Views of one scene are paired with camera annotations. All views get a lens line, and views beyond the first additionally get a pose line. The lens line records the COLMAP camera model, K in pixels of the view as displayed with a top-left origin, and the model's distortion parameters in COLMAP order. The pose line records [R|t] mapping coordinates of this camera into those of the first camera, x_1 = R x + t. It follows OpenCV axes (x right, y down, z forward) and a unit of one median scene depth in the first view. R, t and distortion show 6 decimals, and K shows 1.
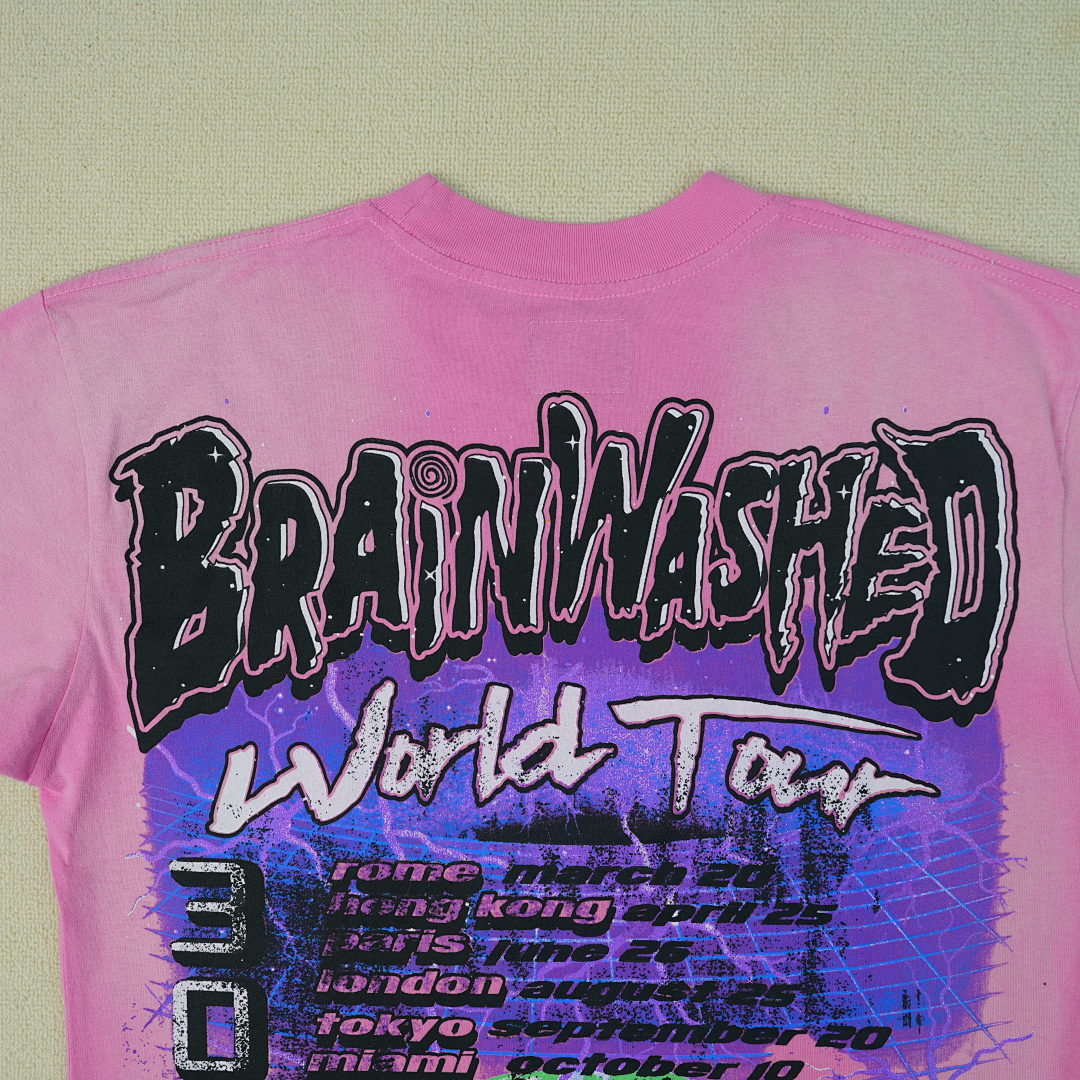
lens RADIAL K [[1097.9, 0, 544.9], [0, 1097.9, 546.6], [0, 0, 1]] dist [-0.006768, 0.000000]
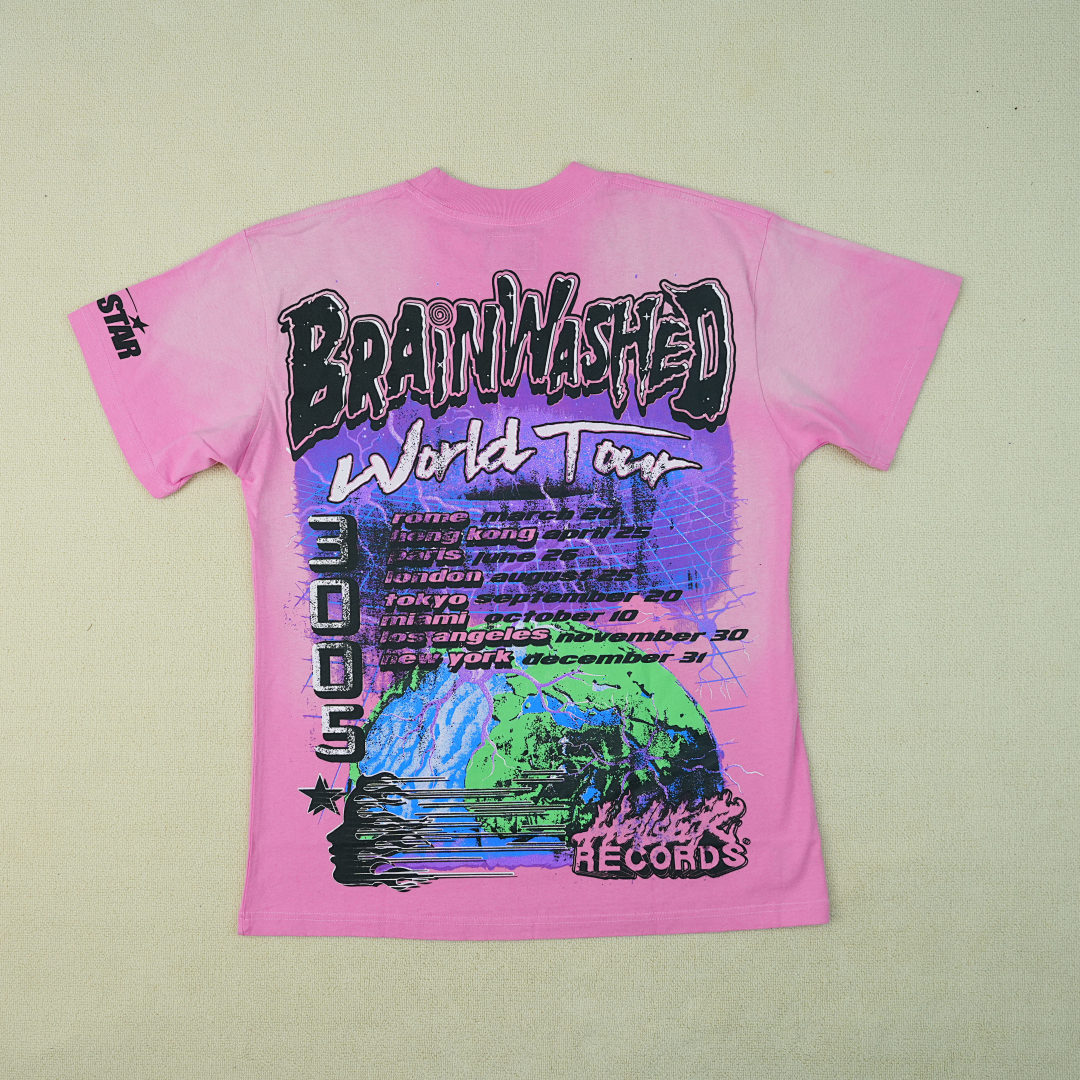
lens RADIAL K [[1097.9, 0, 539.8], [0, 1097.9, 547.8], [0, 0, 1]] dist [-0.006768, 0.000000]
pose [[0.999670, -0.025280, -0.004596, 0.075949], [0.024857, 0.996792, -0.076083, 0.510095], [0.006504, 0.075944, 0.997091, -0.947477]]
